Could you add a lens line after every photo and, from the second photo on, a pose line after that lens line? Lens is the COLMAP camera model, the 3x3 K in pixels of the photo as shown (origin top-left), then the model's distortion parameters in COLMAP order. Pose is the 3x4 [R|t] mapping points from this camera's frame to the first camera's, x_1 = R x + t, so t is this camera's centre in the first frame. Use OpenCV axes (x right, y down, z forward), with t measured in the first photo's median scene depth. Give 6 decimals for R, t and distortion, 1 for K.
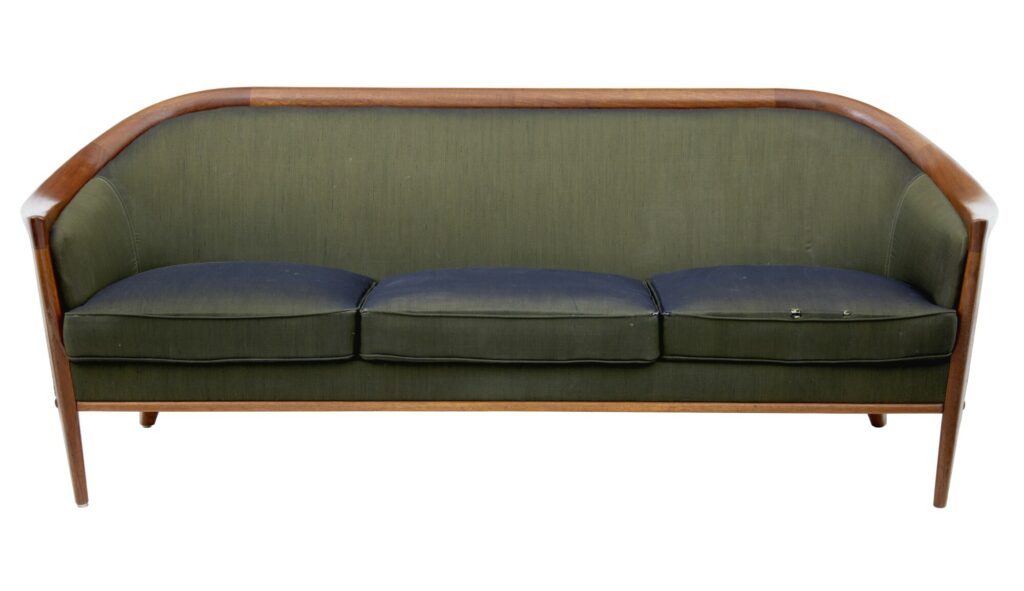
lens RADIAL K [[1991.5, 0, 512.0], [0, 1991.5, 296.3], [0, 0, 1]] dist [0.072903, 0.000000]
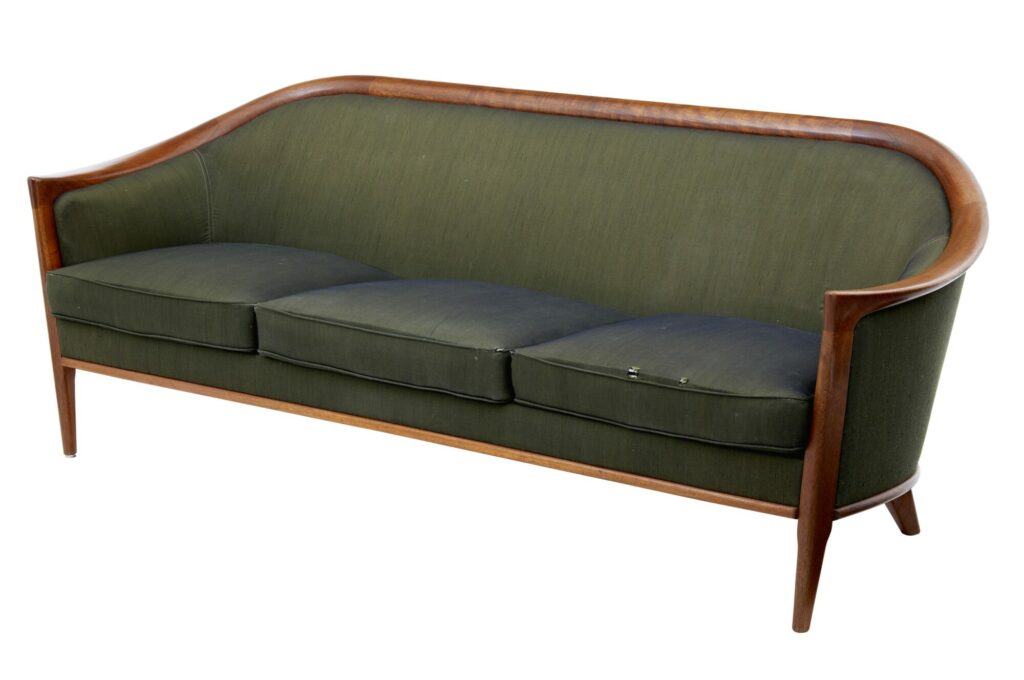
lens RADIAL K [[2009.3, 0, 512.1], [0, 2009.3, 341.0], [0, 0, 1]] dist [0.073861, 0.000000]
pose [[0.836450, 0.139434, -0.530009, 0.550099], [-0.128863, 0.990018, 0.057085, -0.047166], [0.532678, 0.020550, 0.846069, 0.228179]]
